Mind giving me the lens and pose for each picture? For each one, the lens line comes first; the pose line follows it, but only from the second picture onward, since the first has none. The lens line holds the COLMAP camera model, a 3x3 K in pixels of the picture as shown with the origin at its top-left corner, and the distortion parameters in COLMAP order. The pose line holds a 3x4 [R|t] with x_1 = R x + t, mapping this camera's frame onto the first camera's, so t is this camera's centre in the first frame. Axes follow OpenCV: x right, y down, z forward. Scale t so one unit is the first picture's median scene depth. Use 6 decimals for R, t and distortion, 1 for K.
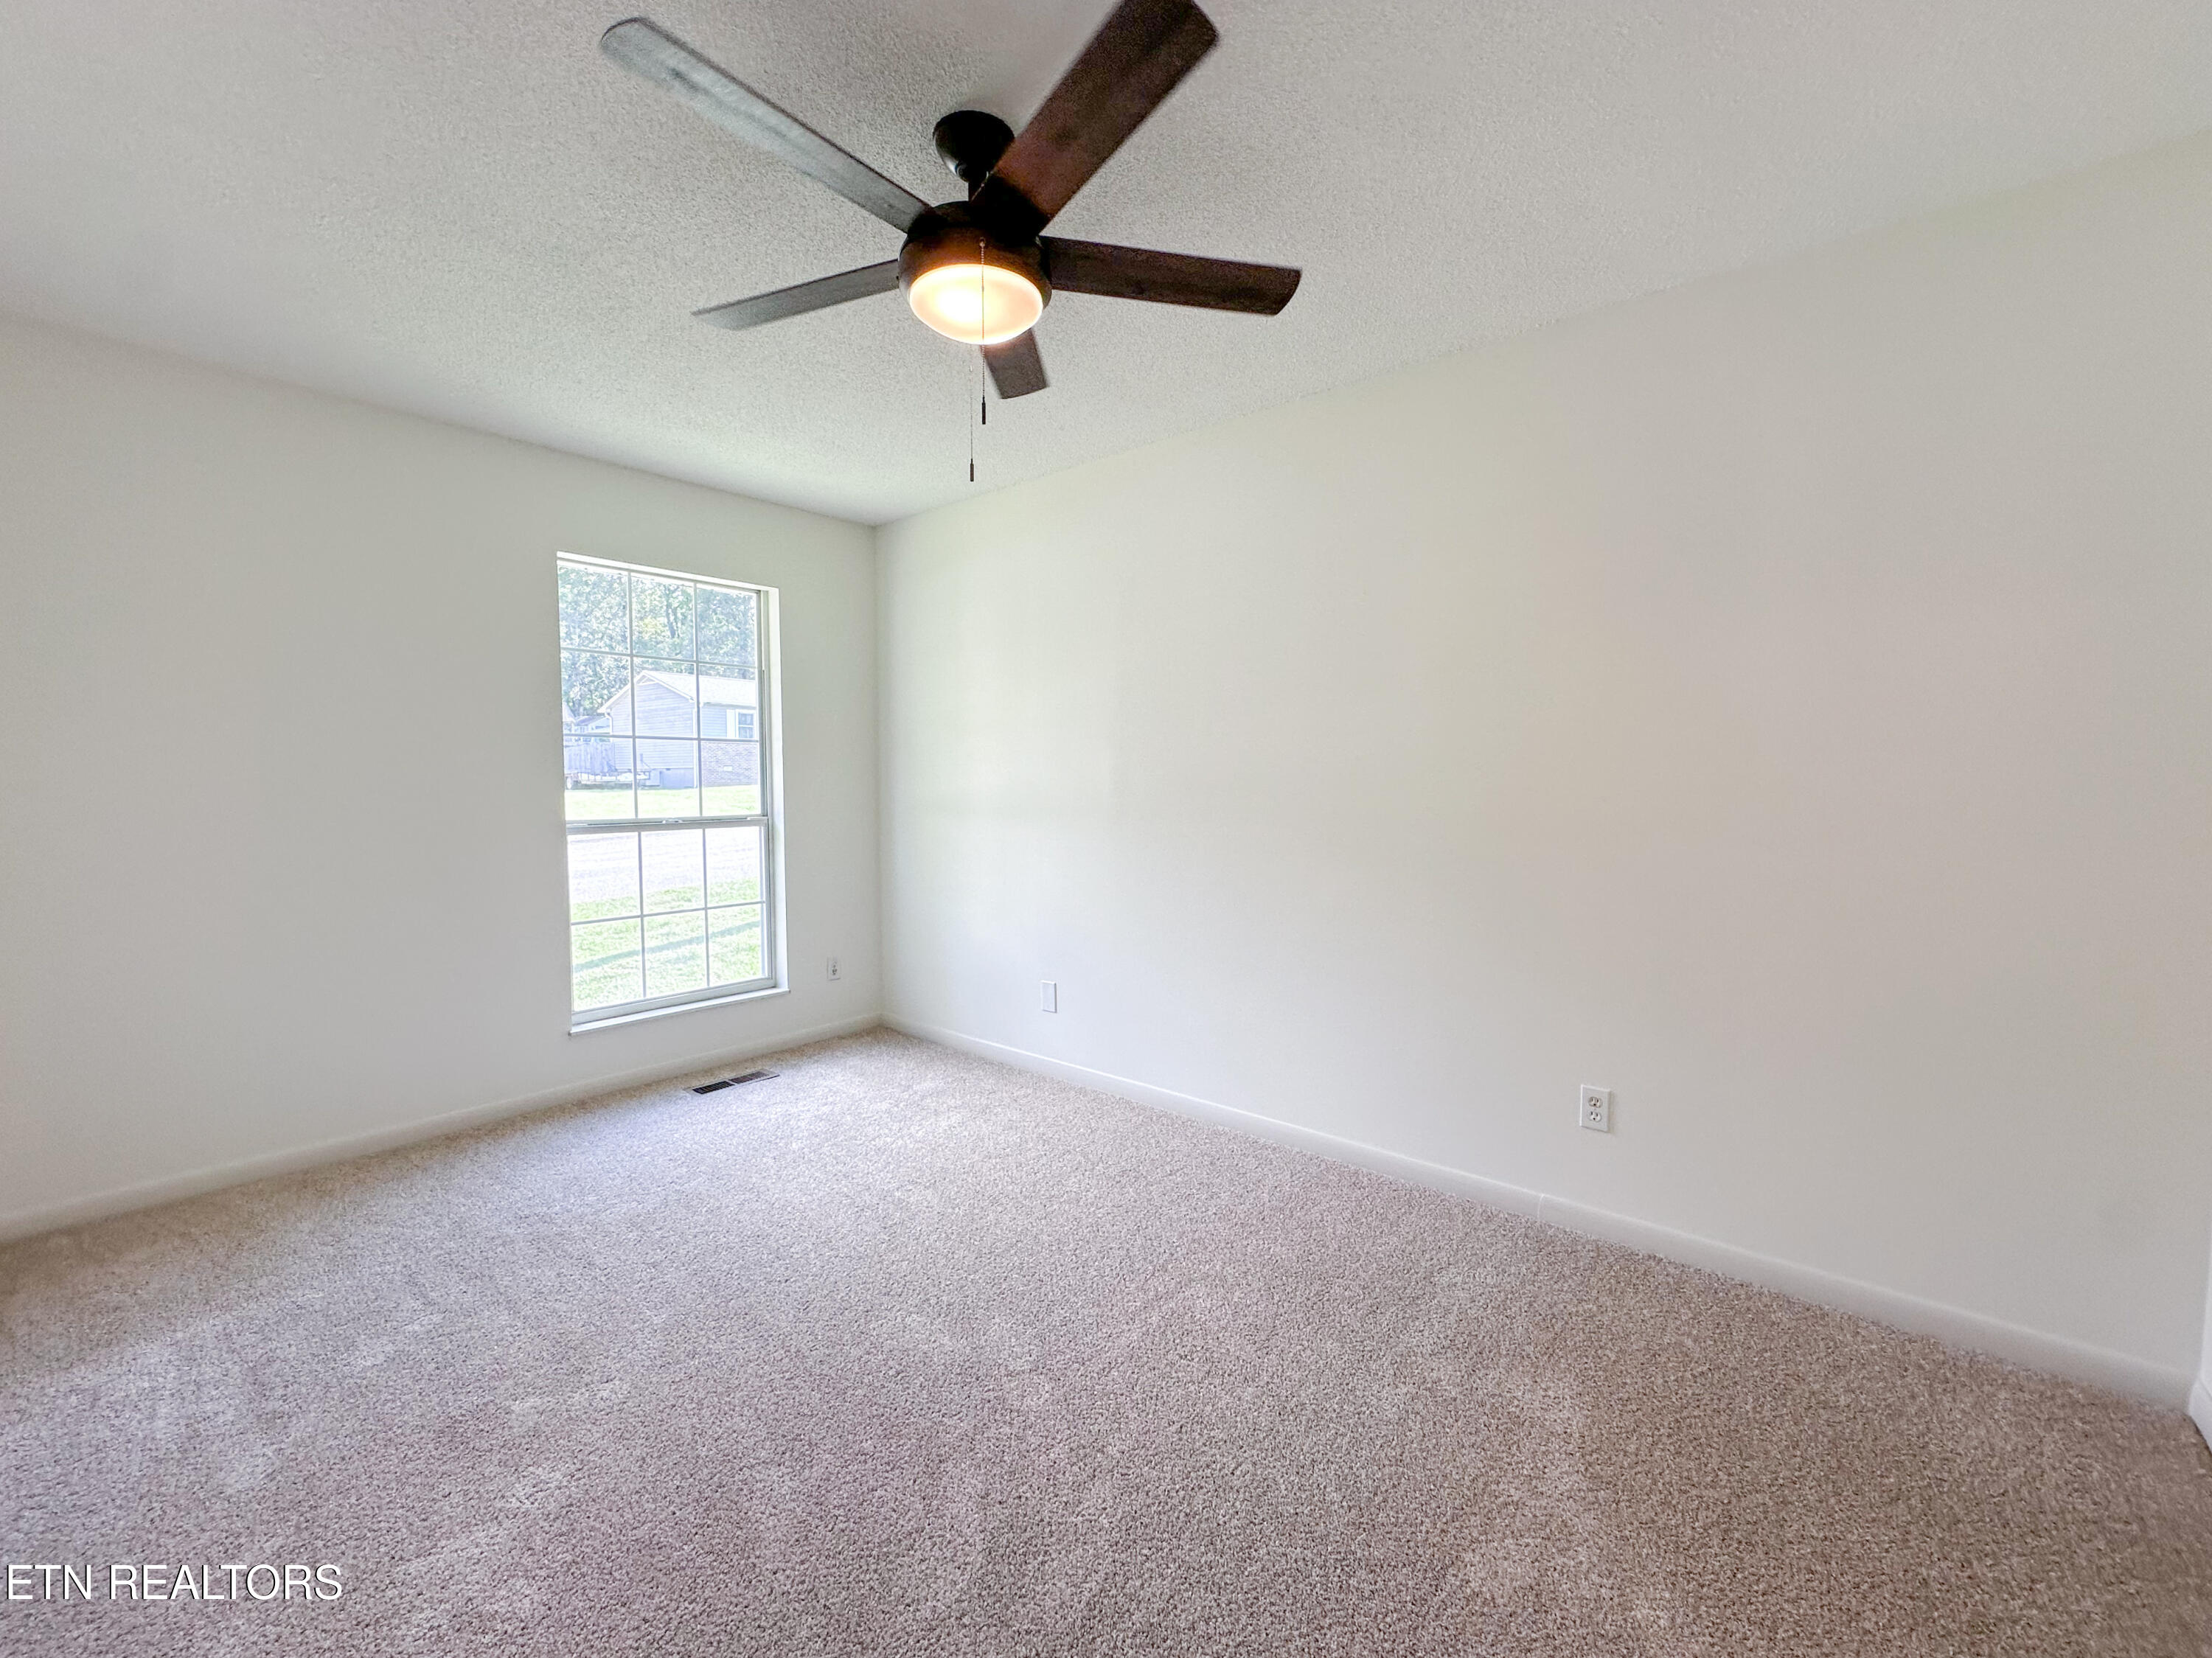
lens RADIAL K [[898.4, 0, 1111.4], [0, 898.4, 833.4], [0, 0, 1]] dist [-0.004247, 0.000756]
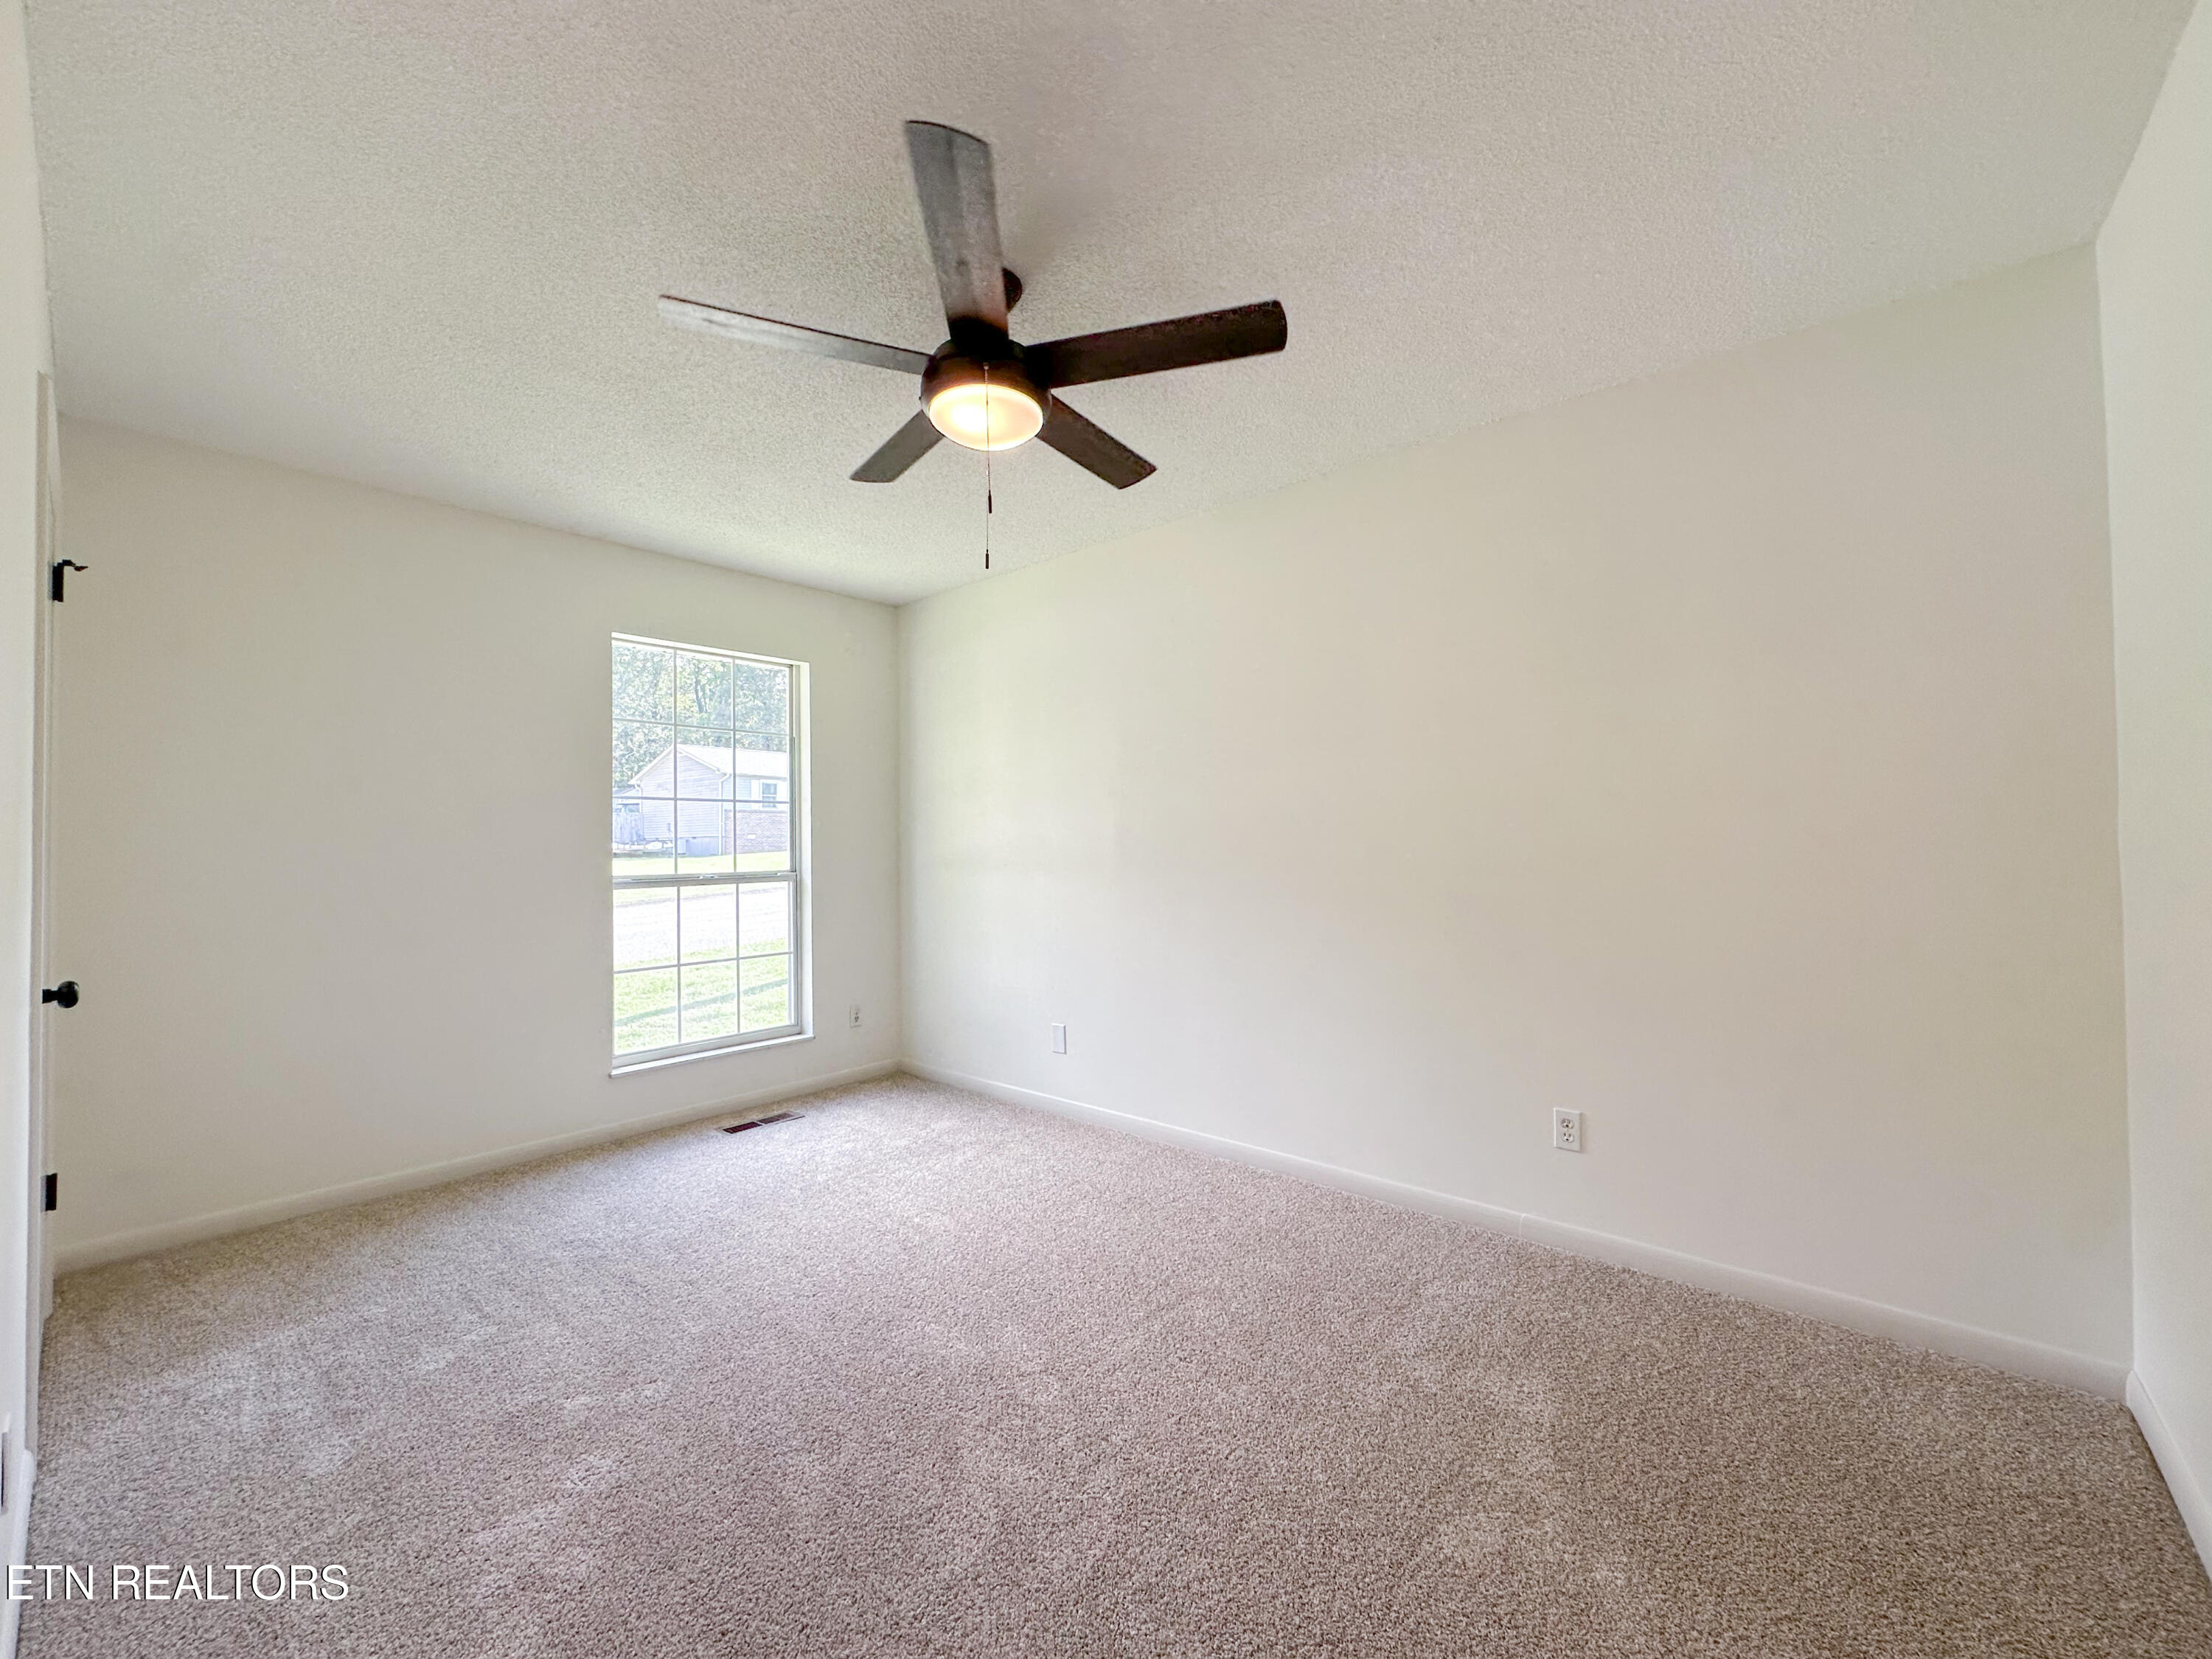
lens RADIAL K [[898.4, 0, 1116.6], [0, 898.4, 844.0], [0, 0, 1]] dist [-0.004247, 0.000756]
pose [[0.999885, -0.011598, -0.009746, 0.018987], [0.010918, 0.997681, -0.067180, 0.040152], [0.010503, 0.067066, 0.997693, -0.117867]]
